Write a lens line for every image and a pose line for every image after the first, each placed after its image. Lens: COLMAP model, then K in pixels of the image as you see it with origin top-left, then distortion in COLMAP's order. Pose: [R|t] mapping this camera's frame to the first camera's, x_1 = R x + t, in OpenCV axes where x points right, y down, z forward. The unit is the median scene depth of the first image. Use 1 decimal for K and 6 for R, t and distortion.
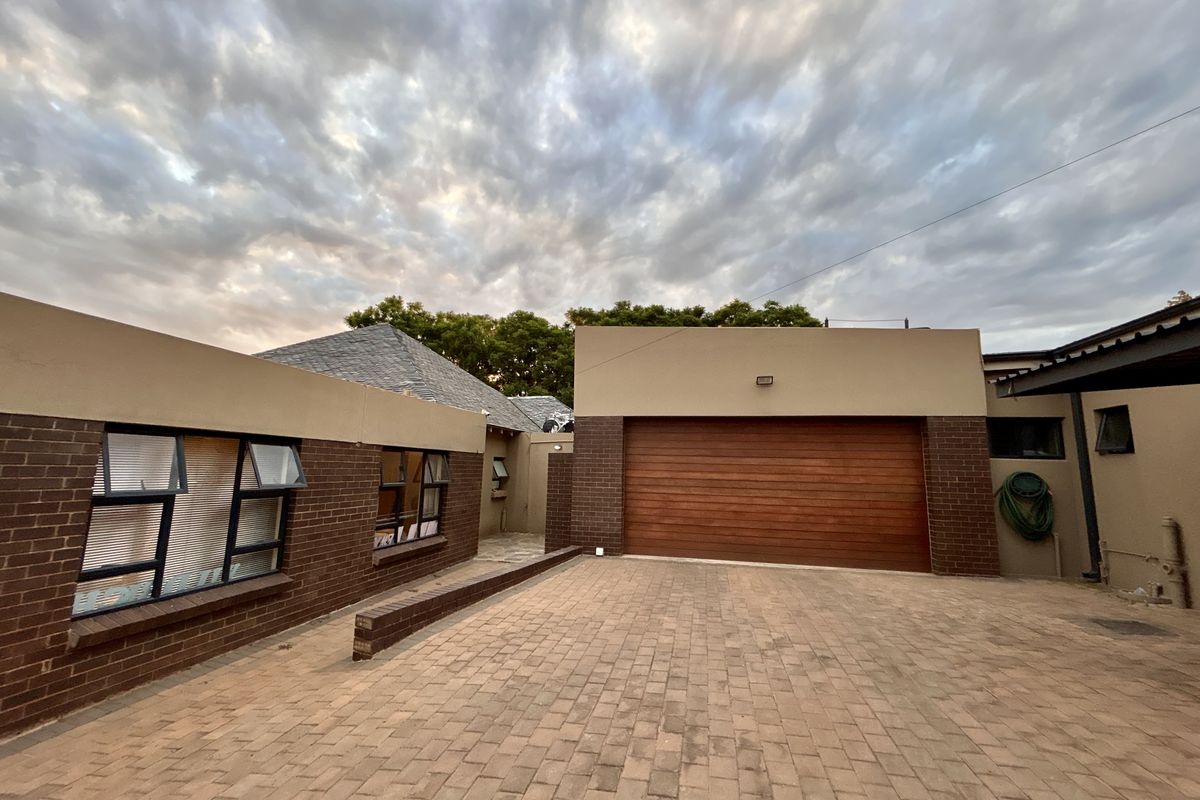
lens RADIAL K [[490.0, 0, 593.8], [0, 490.0, 400.8], [0, 0, 1]] dist [-0.002992, -0.000869]
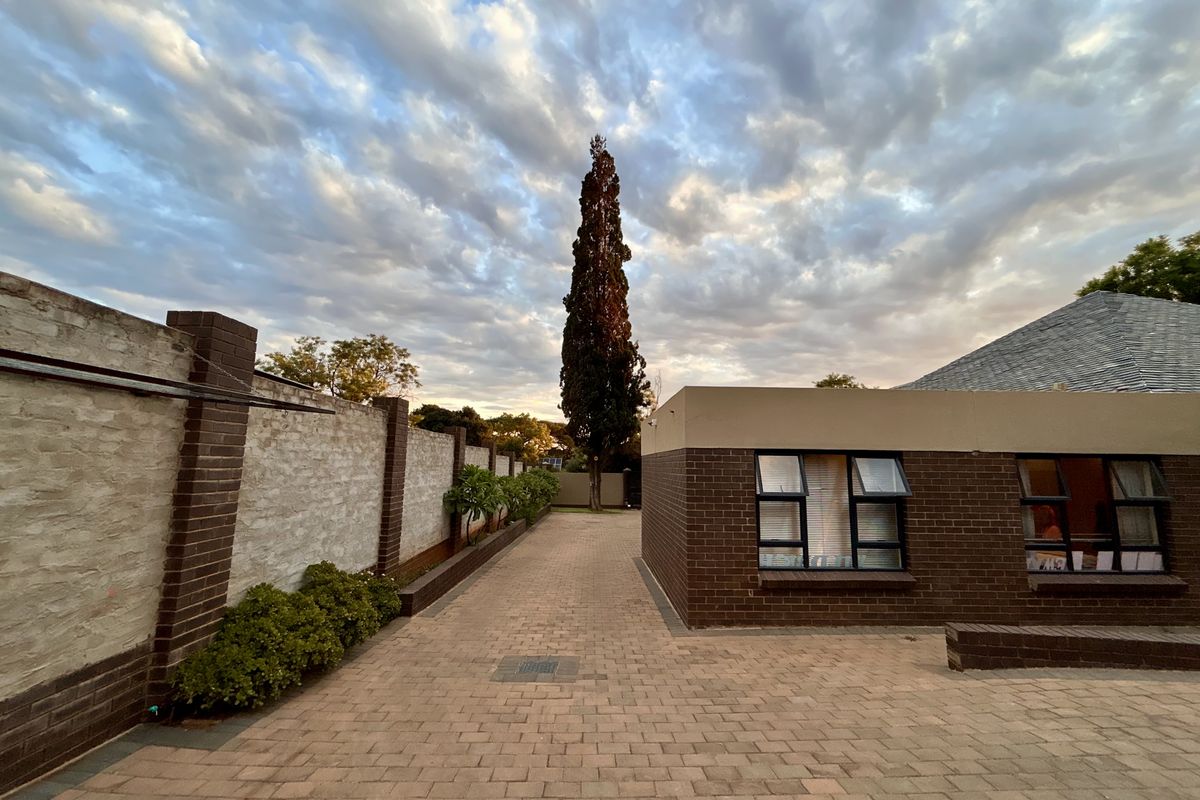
lens RADIAL K [[490.0, 0, 595.2], [0, 490.0, 396.8], [0, 0, 1]] dist [-0.002992, -0.000869]
pose [[0.221732, -0.150673, -0.963396, 0.374034], [0.126035, 0.984131, -0.124908, 0.007258], [0.966928, -0.093725, 0.237204, 0.087171]]
